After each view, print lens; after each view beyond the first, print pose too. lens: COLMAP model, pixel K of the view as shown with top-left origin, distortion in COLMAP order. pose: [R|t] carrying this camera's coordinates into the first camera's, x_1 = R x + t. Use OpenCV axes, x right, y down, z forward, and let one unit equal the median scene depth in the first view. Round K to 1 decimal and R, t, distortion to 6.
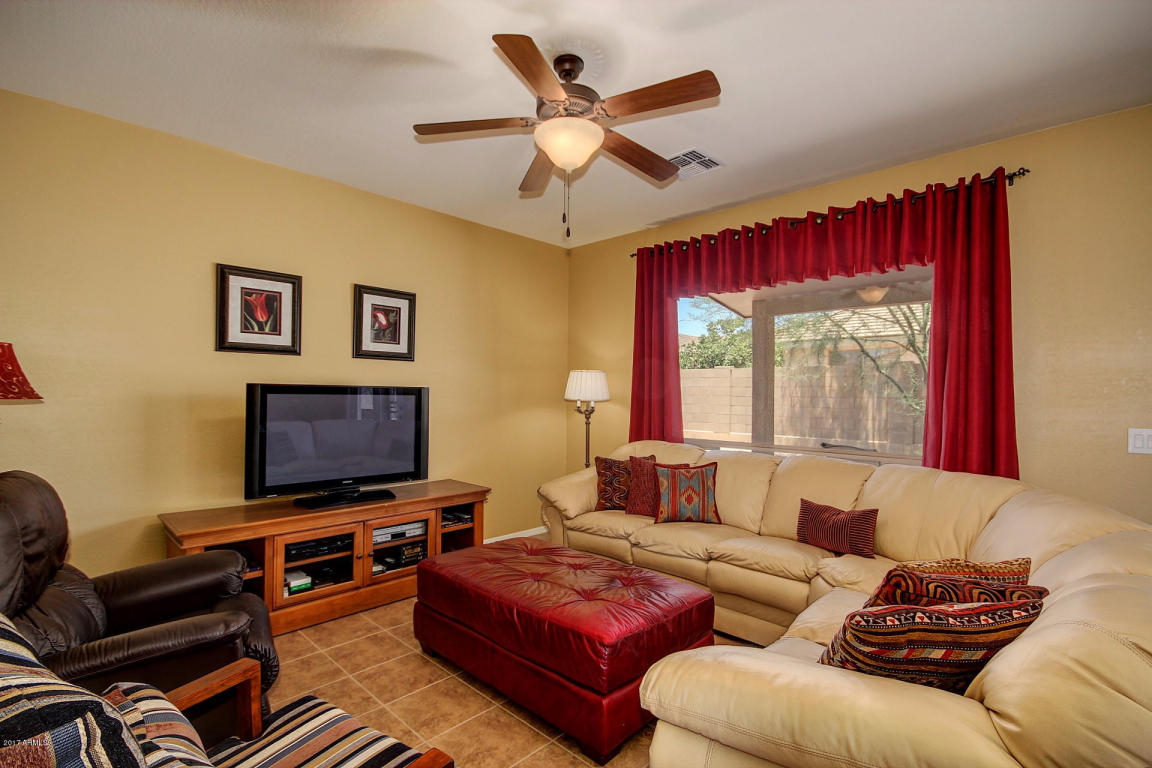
lens RADIAL K [[531.4, 0, 578.9], [0, 531.4, 396.1], [0, 0, 1]] dist [-0.000701, -0.003120]
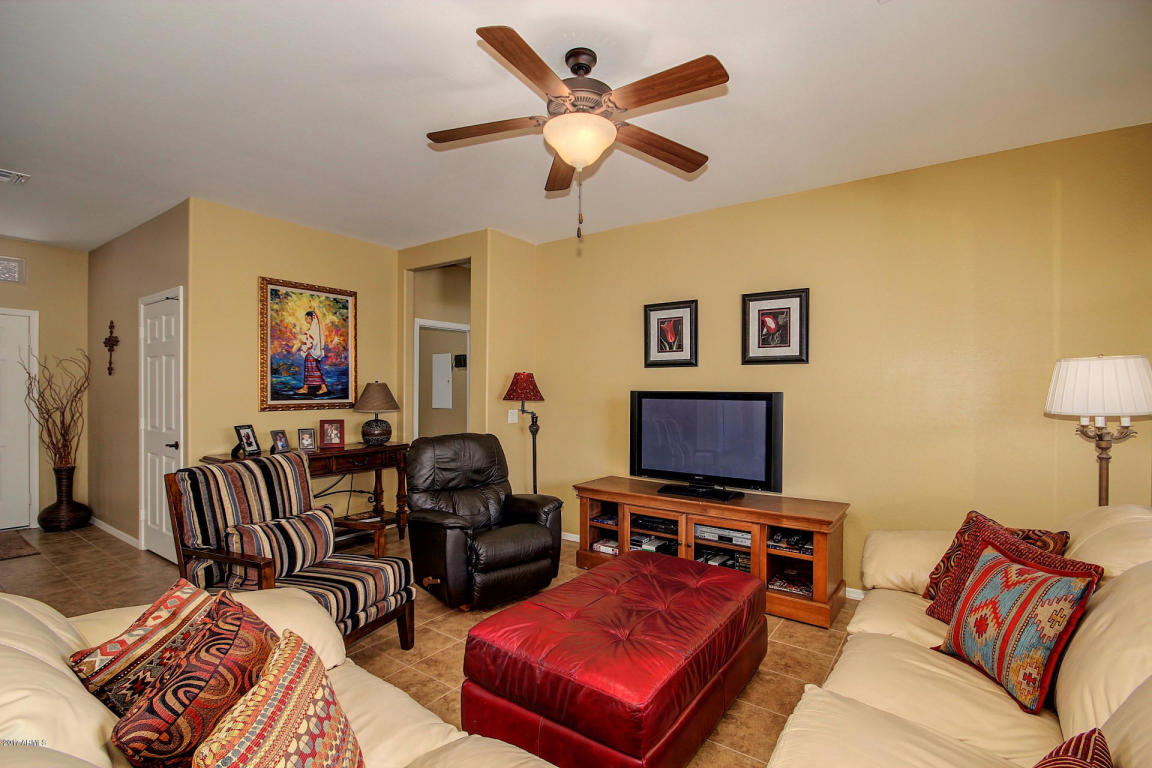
lens RADIAL K [[531.4, 0, 578.8], [0, 531.4, 393.6], [0, 0, 1]] dist [-0.000701, -0.003120]
pose [[0.140898, -0.004932, -0.990012, 0.593054], [-0.007725, 0.999952, -0.006081, -0.006158], [0.989994, 0.008504, 0.140853, 0.549234]]
